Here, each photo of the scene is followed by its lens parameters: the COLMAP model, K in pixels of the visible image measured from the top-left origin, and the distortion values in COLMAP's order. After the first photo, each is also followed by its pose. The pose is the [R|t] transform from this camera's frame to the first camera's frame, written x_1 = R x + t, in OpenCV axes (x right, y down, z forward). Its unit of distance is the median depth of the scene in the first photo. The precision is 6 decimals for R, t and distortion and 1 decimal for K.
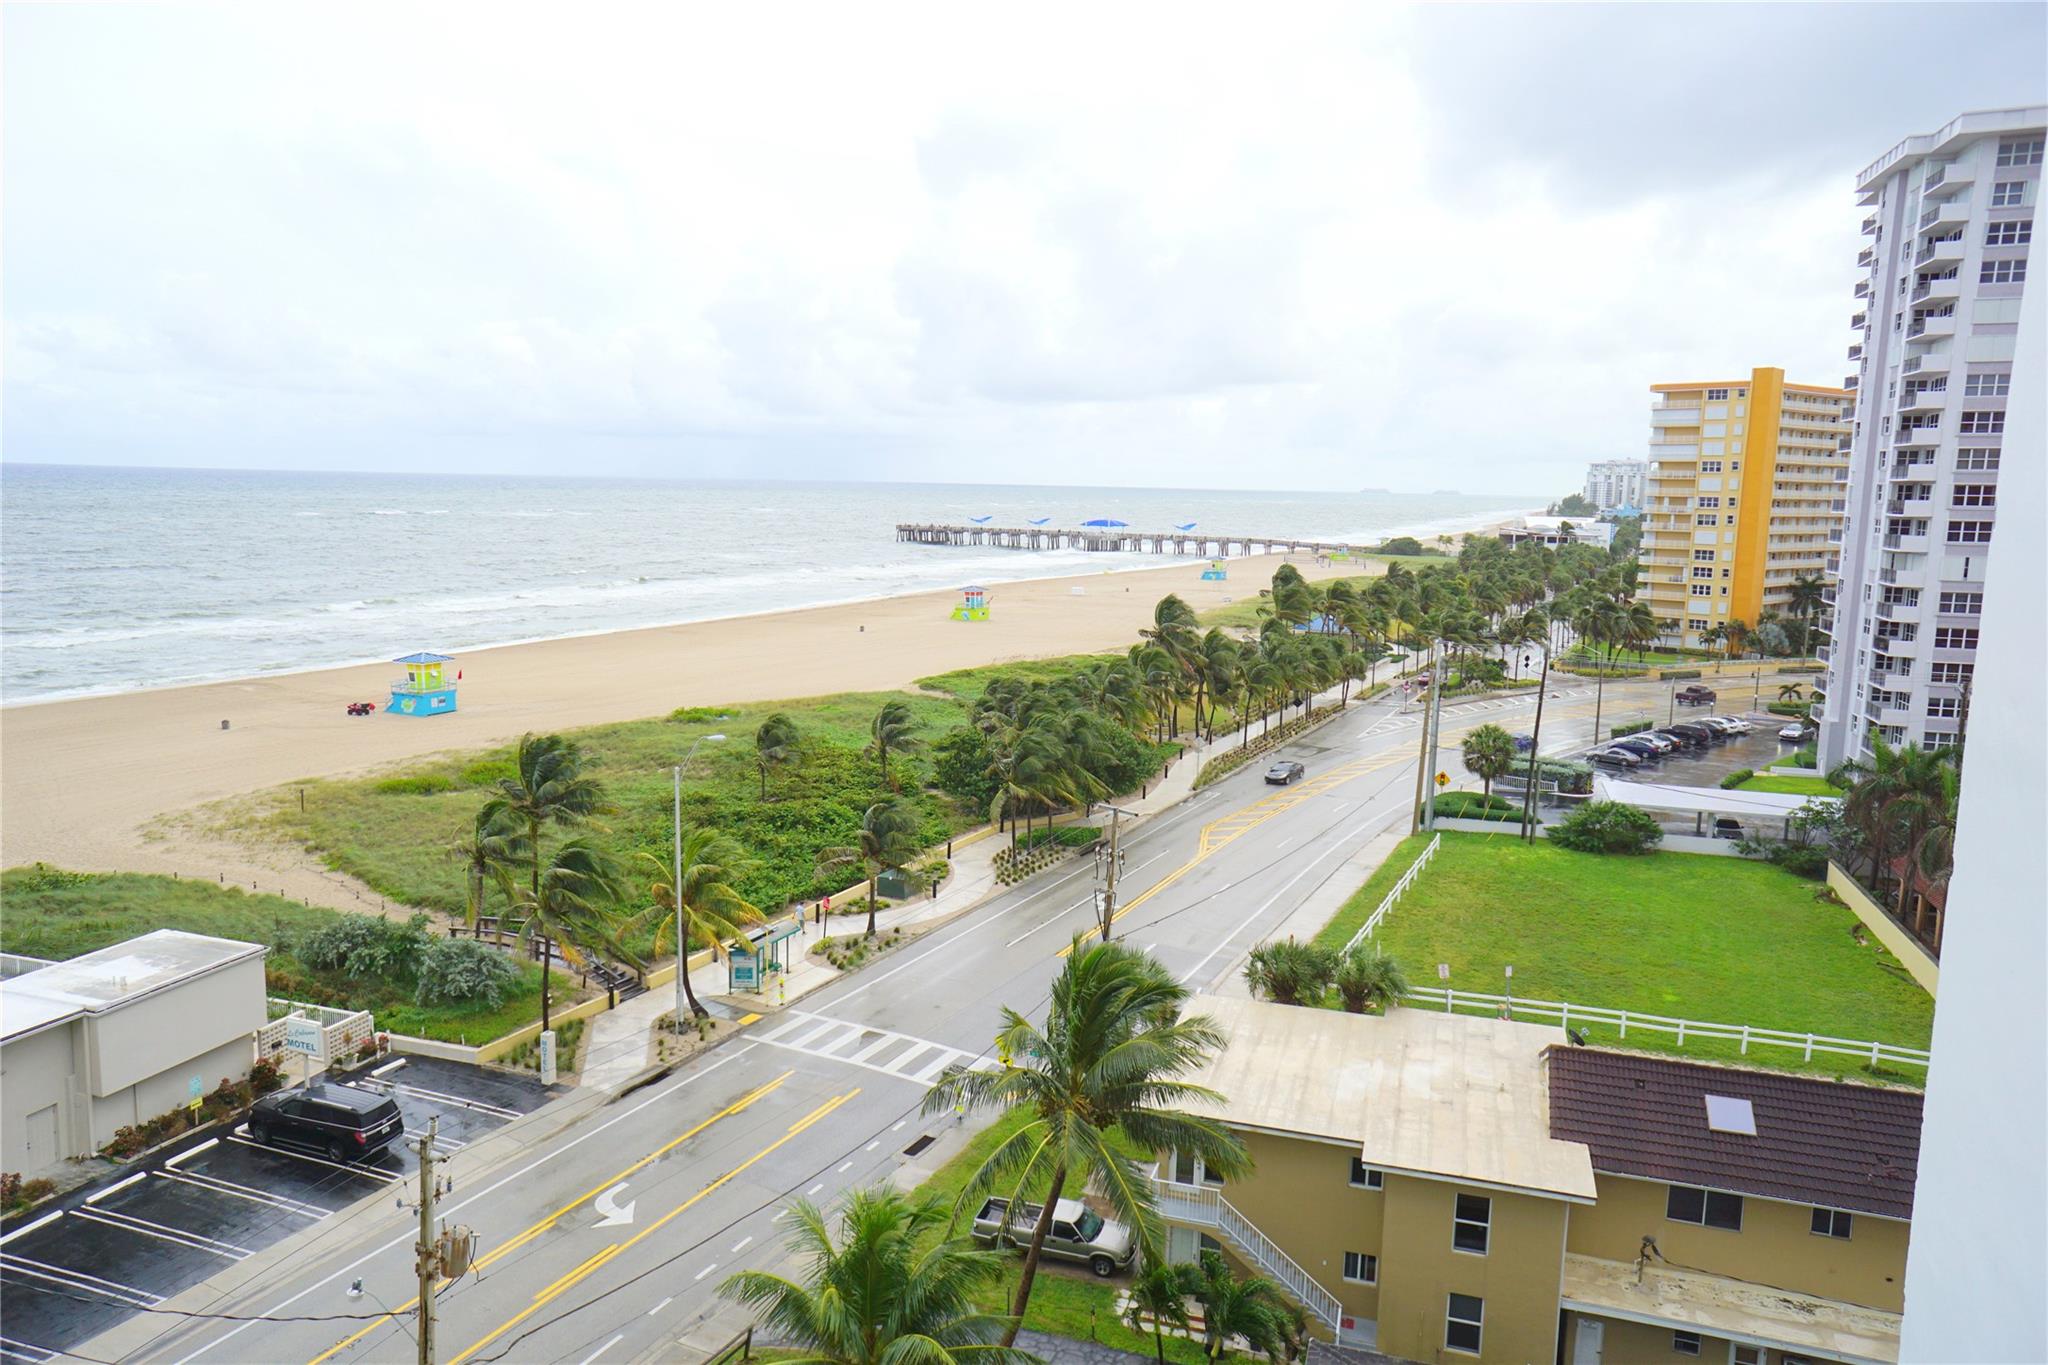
lens RADIAL K [[1384.6, 0, 1013.6], [0, 1384.6, 682.7], [0, 0, 1]] dist [-0.064989, 0.090707]
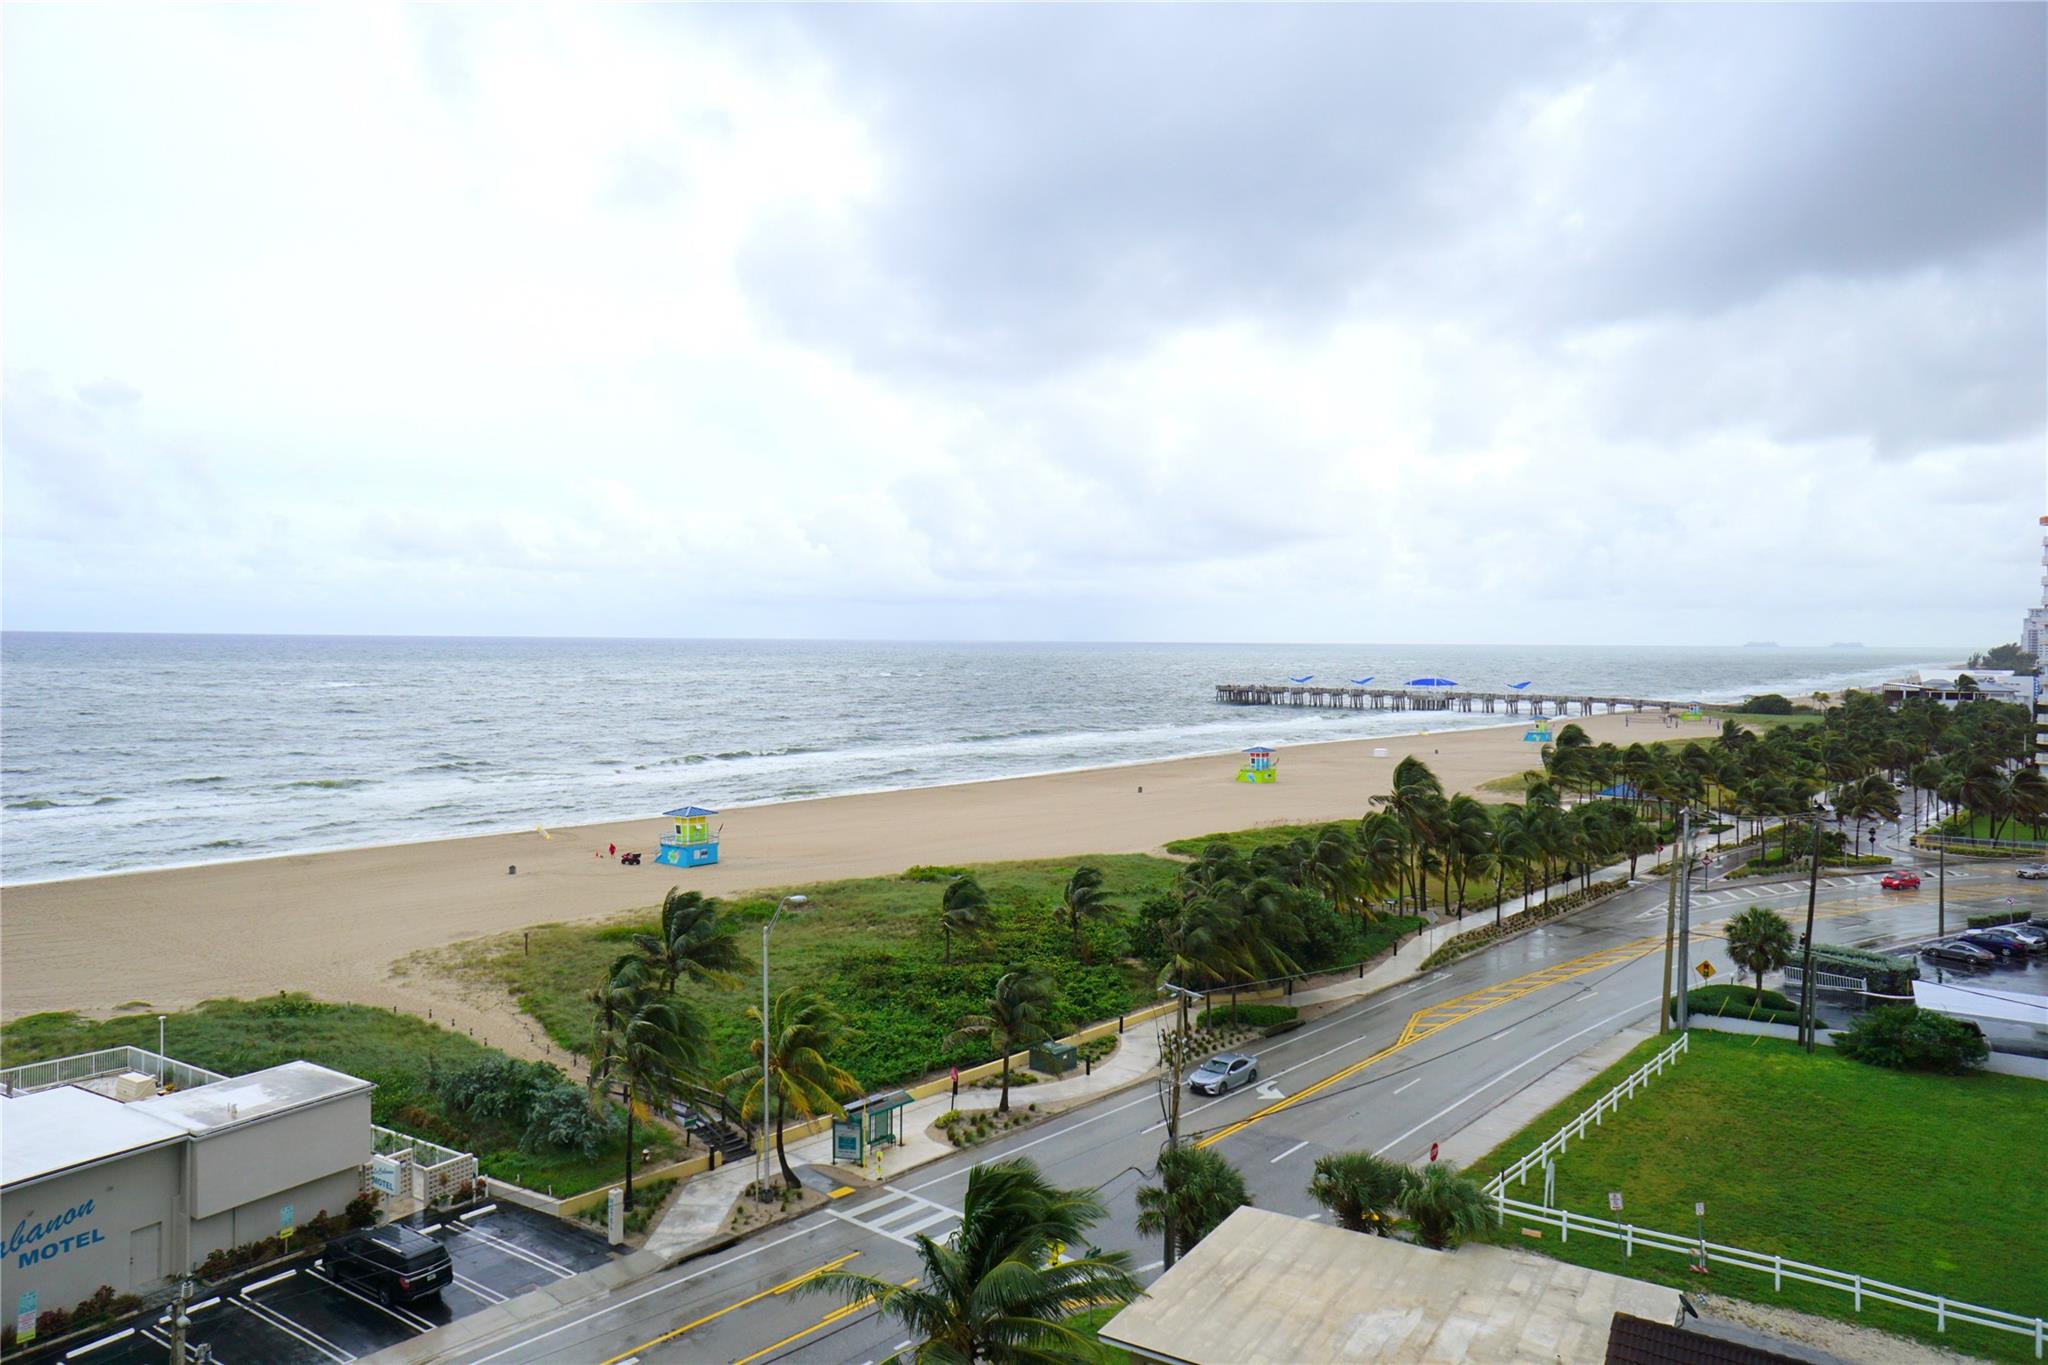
lens RADIAL K [[1384.6, 0, 1013.6], [0, 1384.6, 682.7], [0, 0, 1]] dist [-0.064989, 0.090707]
pose [[0.969396, -0.006697, -0.245411, 0.106418], [-0.021667, 0.993393, -0.112694, -0.003598], [0.244544, 0.114562, 0.962847, 0.037294]]
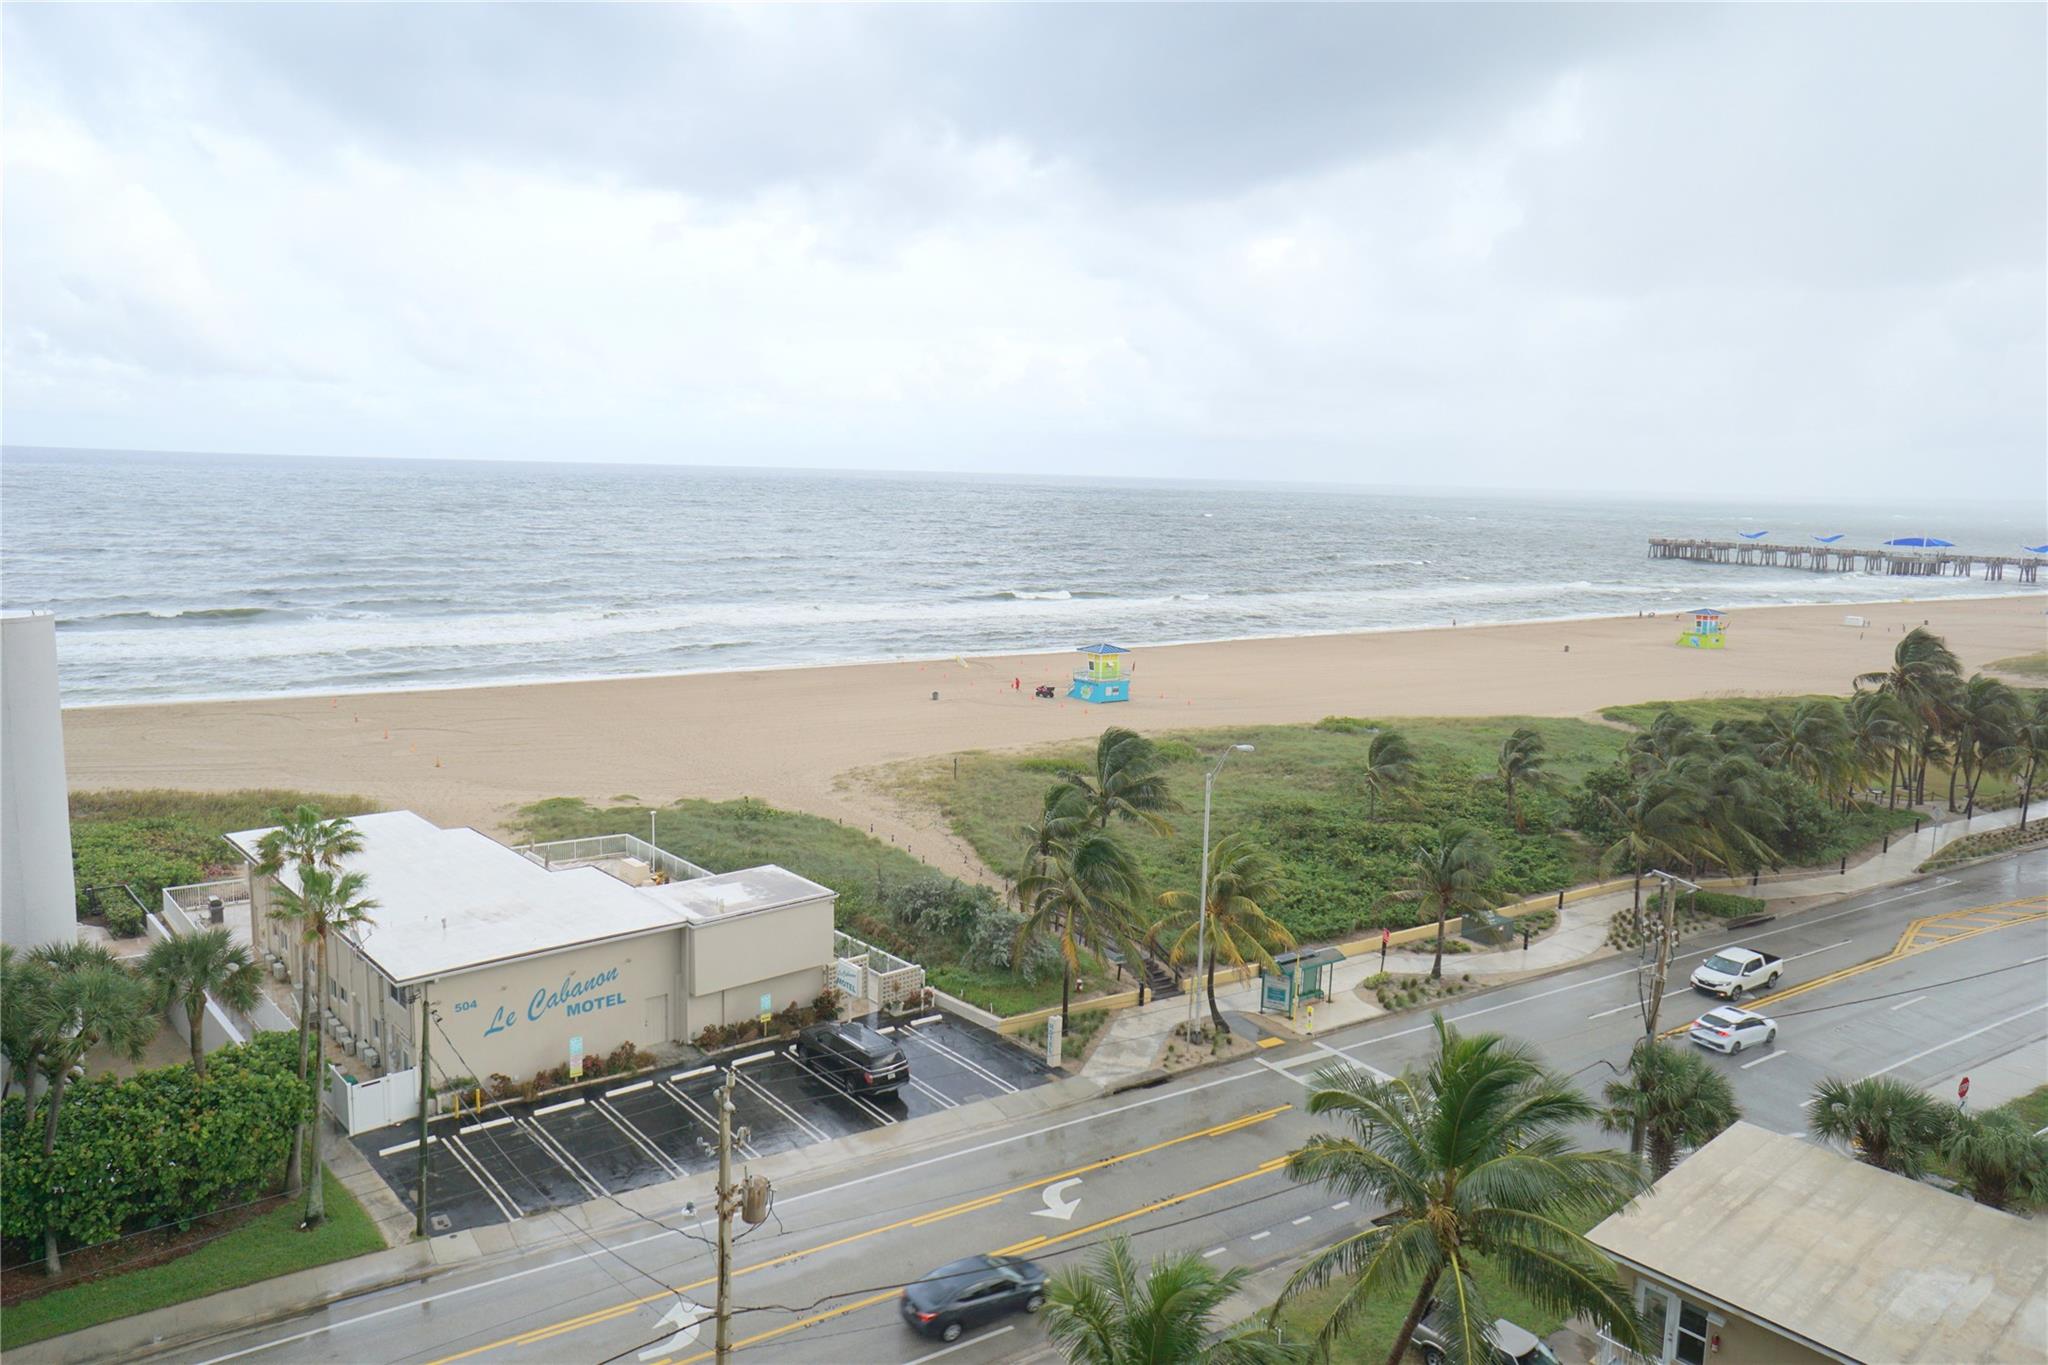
lens RADIAL K [[1384.6, 0, 1013.6], [0, 1384.6, 682.7], [0, 0, 1]] dist [-0.064989, 0.090707]
pose [[0.862842, 0.075103, -0.499862, 0.074390], [-0.077506, 0.996864, 0.015988, -0.005172], [0.499495, 0.024948, 0.865957, 0.045453]]
